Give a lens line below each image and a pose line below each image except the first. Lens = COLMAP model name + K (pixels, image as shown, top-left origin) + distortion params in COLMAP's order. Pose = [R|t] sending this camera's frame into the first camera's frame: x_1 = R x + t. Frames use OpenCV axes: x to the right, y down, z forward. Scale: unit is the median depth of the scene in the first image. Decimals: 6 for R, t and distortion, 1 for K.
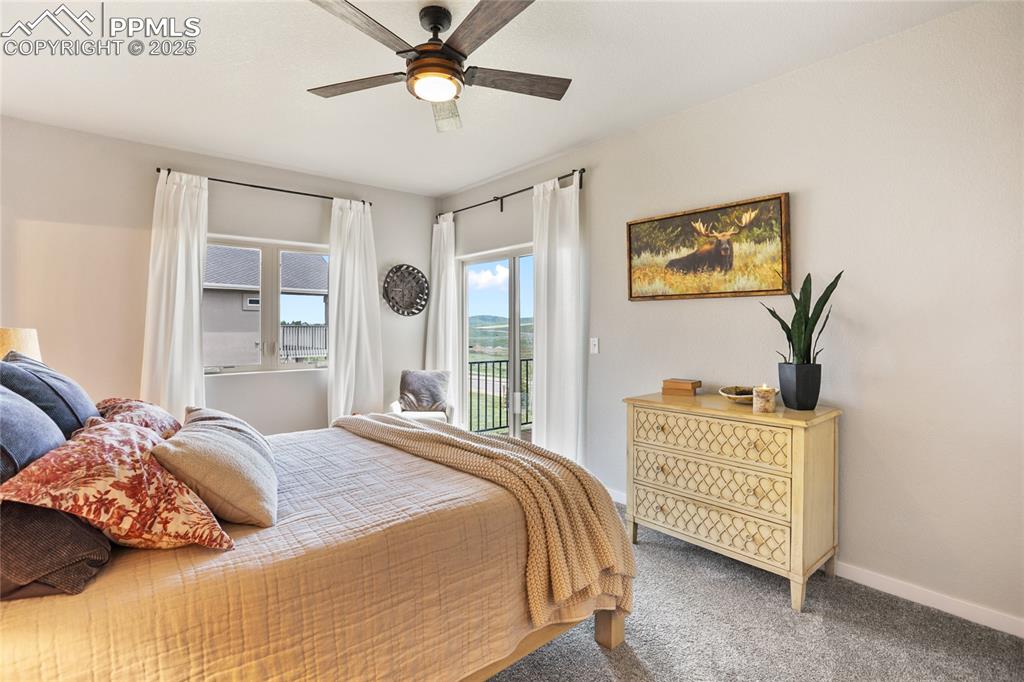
lens RADIAL K [[487.6, 0, 517.6], [0, 487.6, 325.4], [0, 0, 1]] dist [-0.039283, 0.010468]
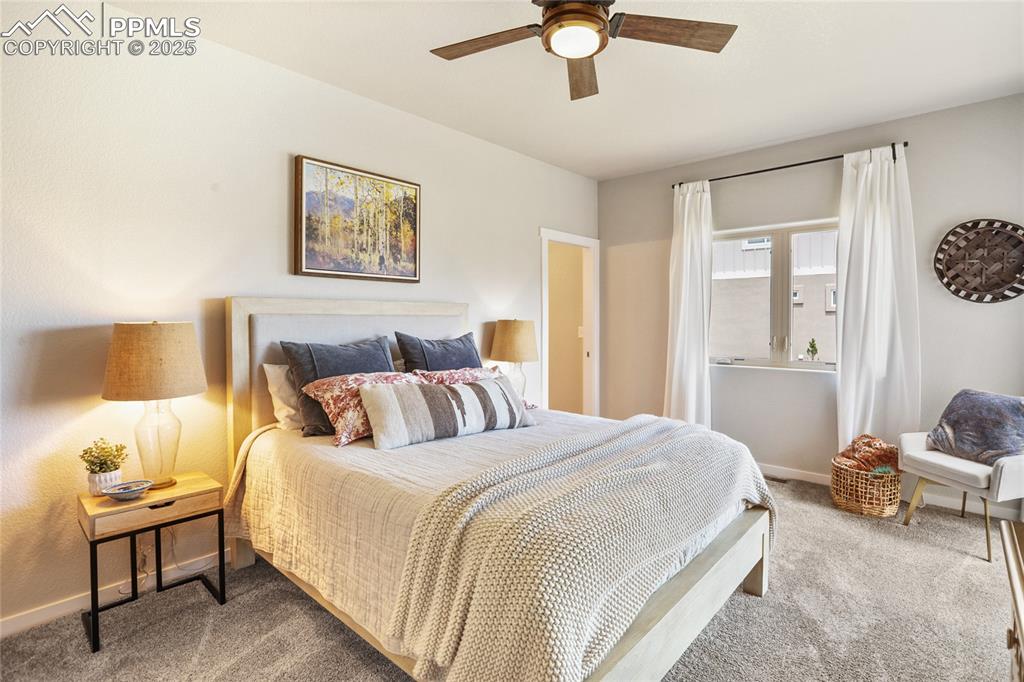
lens RADIAL K [[487.6, 0, 517.6], [0, 487.6, 325.4], [0, 0, 1]] dist [-0.039283, 0.010468]
pose [[0.132775, 0.015301, -0.991028, 0.373607], [0.001737, 0.999876, 0.015671, -0.000207], [0.991145, -0.003802, 0.132732, 0.431109]]
